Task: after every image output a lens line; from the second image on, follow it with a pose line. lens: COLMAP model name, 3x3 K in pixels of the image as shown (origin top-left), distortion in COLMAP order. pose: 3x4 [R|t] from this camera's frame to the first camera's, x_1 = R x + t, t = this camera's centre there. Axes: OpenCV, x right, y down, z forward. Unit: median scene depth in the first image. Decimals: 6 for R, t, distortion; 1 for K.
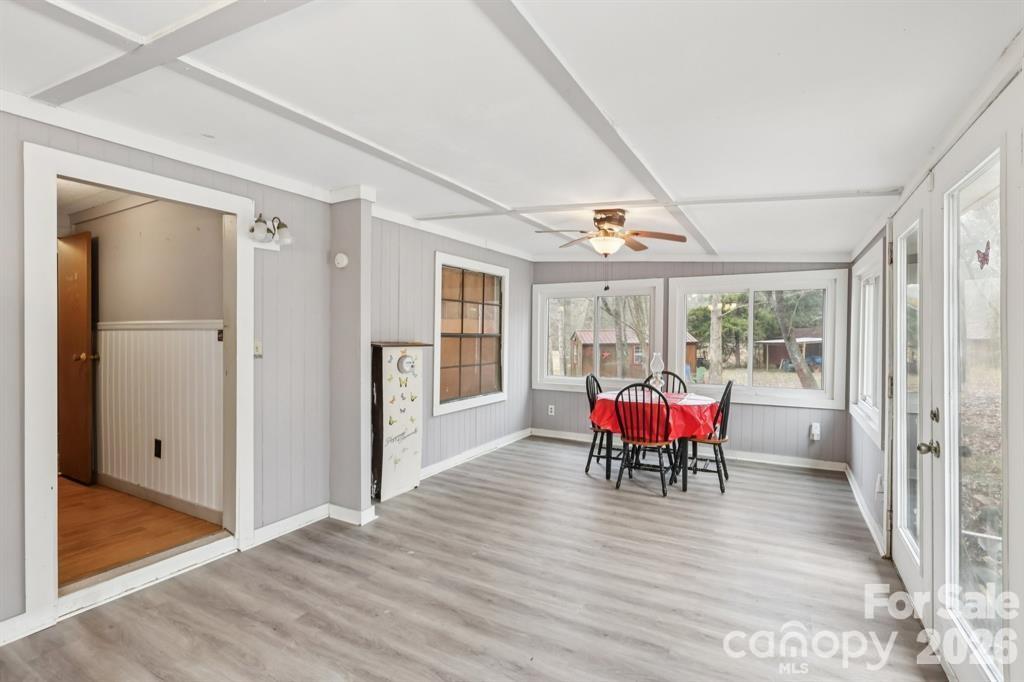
lens RADIAL K [[477.6, 0, 509.9], [0, 477.6, 340.3], [0, 0, 1]] dist [0.001313, -0.000420]
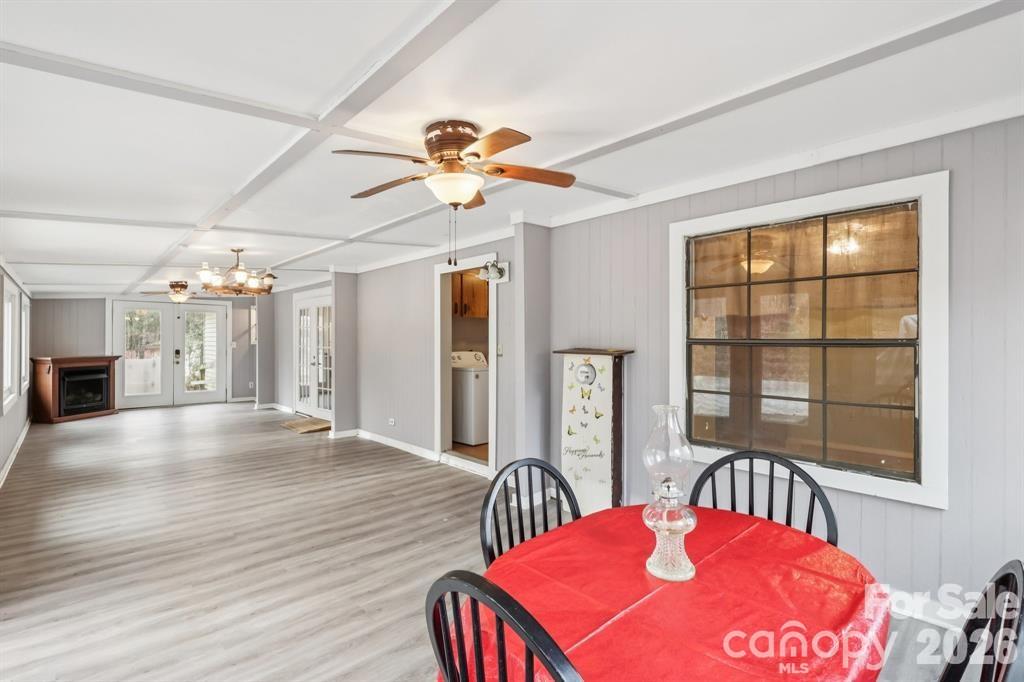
lens RADIAL K [[477.6, 0, 515.5], [0, 477.6, 340.7], [0, 0, 1]] dist [0.001313, -0.000420]
pose [[-0.291283, -0.007144, -0.956610, 0.659570], [-0.018521, 0.999827, -0.001827, -0.007655], [0.956458, 0.017185, -0.291364, 1.106447]]
